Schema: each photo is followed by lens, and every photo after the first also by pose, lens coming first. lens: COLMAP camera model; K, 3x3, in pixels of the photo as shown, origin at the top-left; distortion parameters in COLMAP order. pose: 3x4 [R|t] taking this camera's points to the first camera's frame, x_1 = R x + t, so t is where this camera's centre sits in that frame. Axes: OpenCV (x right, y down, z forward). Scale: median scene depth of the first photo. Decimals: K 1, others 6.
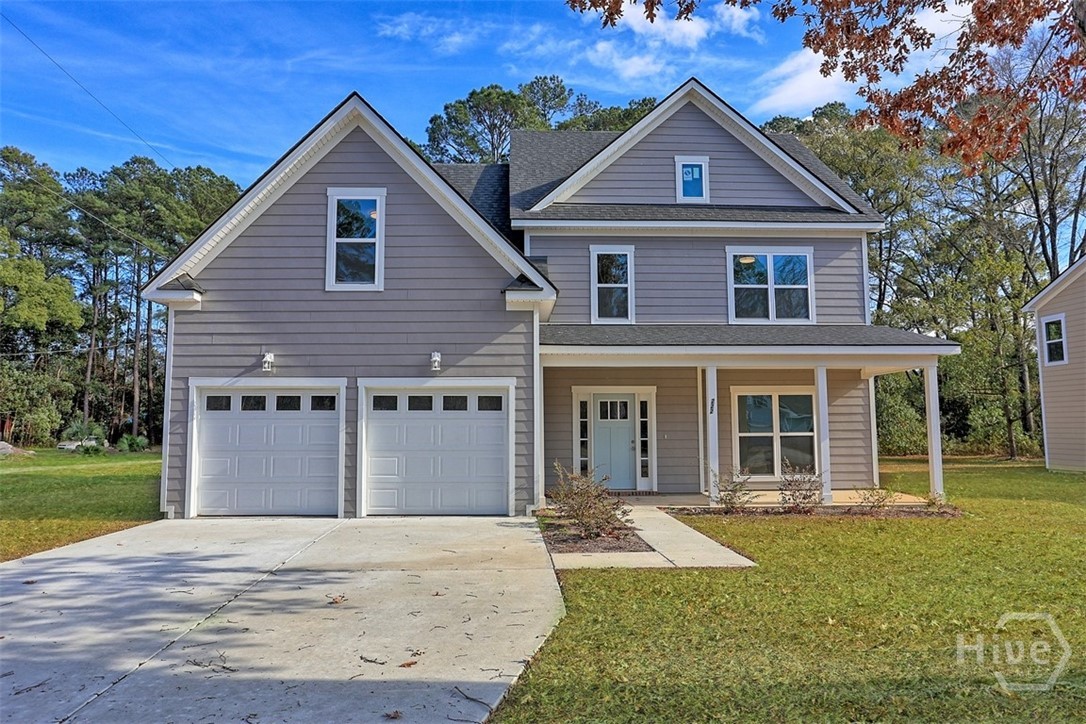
lens RADIAL K [[762.3, 0, 534.1], [0, 762.3, 392.8], [0, 0, 1]] dist [0.020136, -0.001541]
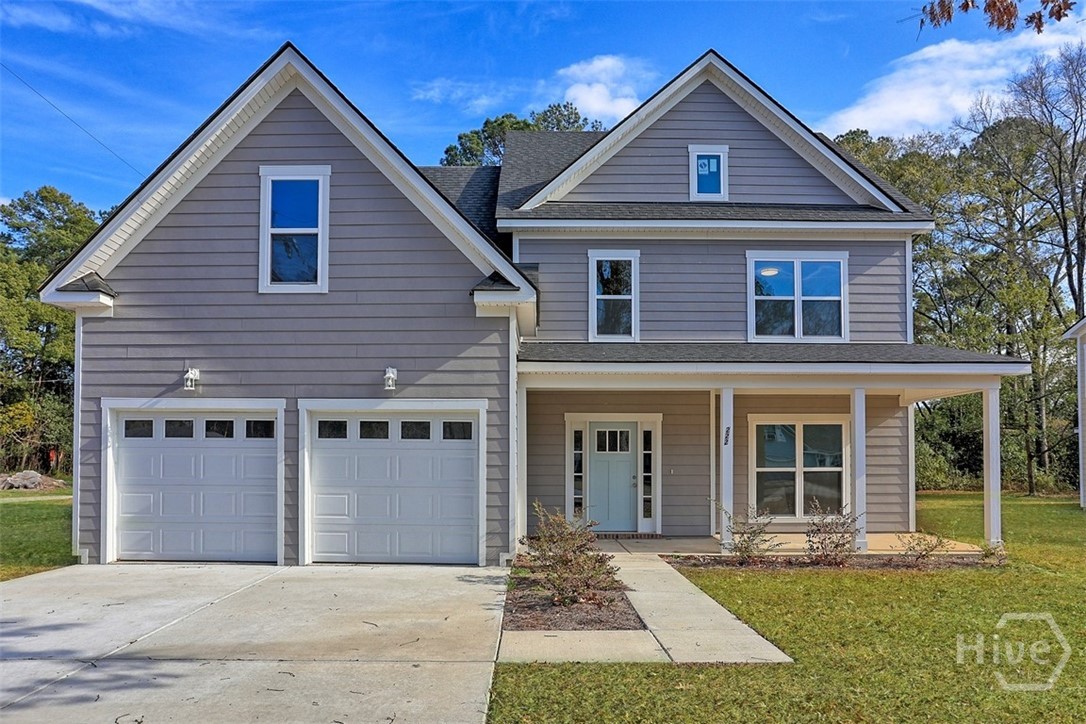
lens RADIAL K [[717.6, 0, 526.4], [0, 717.6, 476.9], [0, 0, 1]] dist [-0.009726, 0.008365]
pose [[0.999241, 0.007459, -0.038234, 0.038902], [-0.004799, 0.997593, 0.069181, 0.008183], [0.038658, -0.068945, 0.996871, 0.181964]]
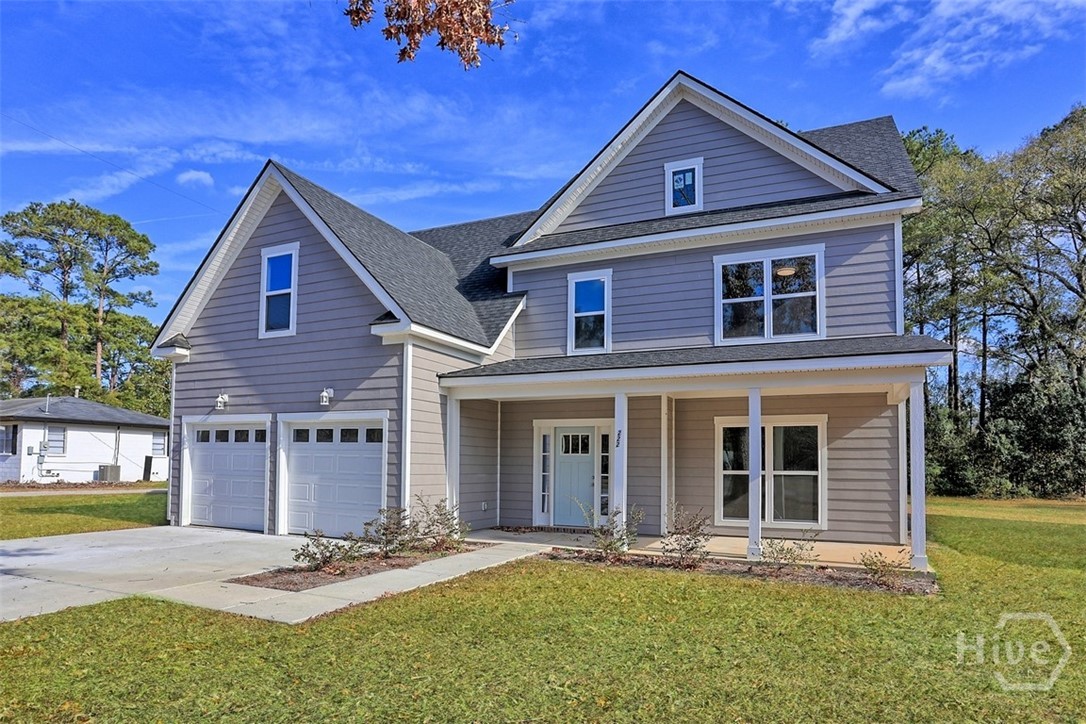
lens RADIAL K [[648.0, 0, 515.4], [0, 648.0, 461.1], [0, 0, 1]] dist [-0.004737, 0.000451]
pose [[0.881943, 0.014090, -0.471145, 0.438230], [0.005458, 0.999181, 0.040098, 0.012016], [0.471324, -0.037936, 0.881144, 0.250997]]
